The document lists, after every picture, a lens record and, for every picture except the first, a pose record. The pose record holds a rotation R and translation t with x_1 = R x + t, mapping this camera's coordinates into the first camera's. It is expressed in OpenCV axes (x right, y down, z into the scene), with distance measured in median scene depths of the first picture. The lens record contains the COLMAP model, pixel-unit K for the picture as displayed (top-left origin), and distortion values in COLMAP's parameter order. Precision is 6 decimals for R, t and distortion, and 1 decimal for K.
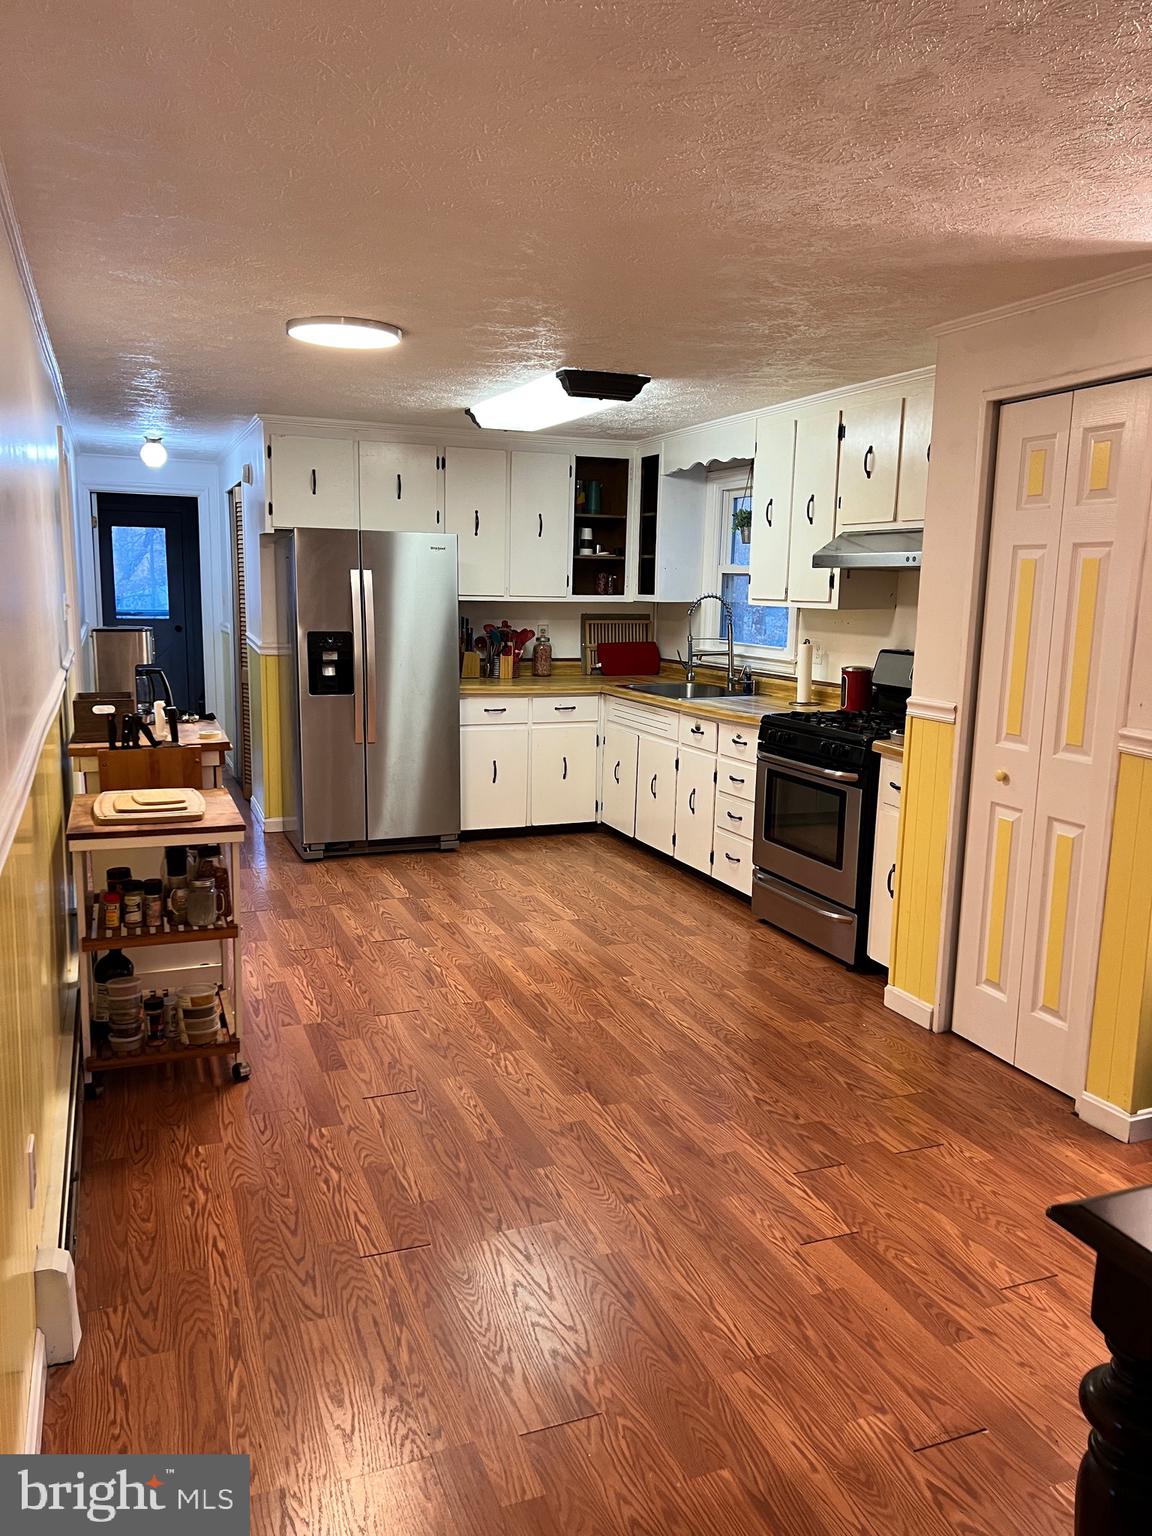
lens RADIAL K [[1144.8, 0, 582.2], [0, 1144.8, 769.0], [0, 0, 1]] dist [0.001462, -0.002990]
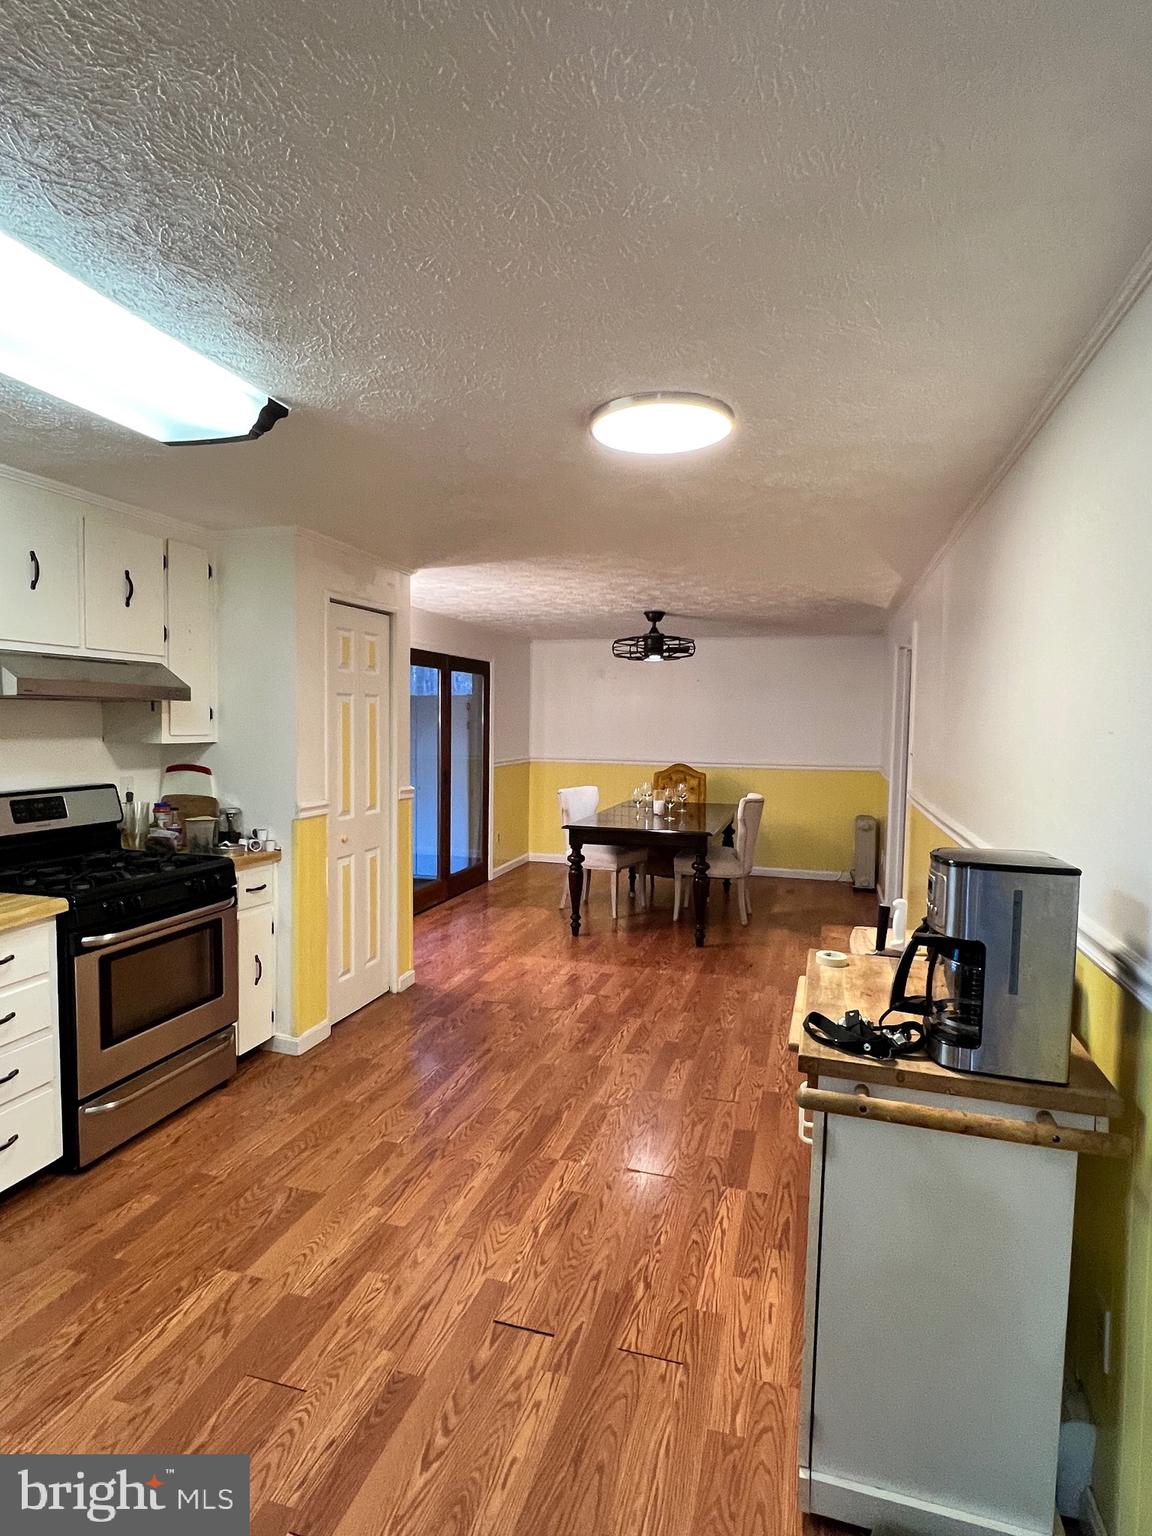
lens RADIAL K [[812.1, 0, 584.3], [0, 812.1, 766.7], [0, 0, 1]] dist [0.001144, -0.000206]
pose [[-0.784787, -0.073988, 0.615333, -0.485577], [0.065519, 0.977381, 0.201082, -0.249889], [-0.616293, 0.198122, -0.762188, 1.401070]]
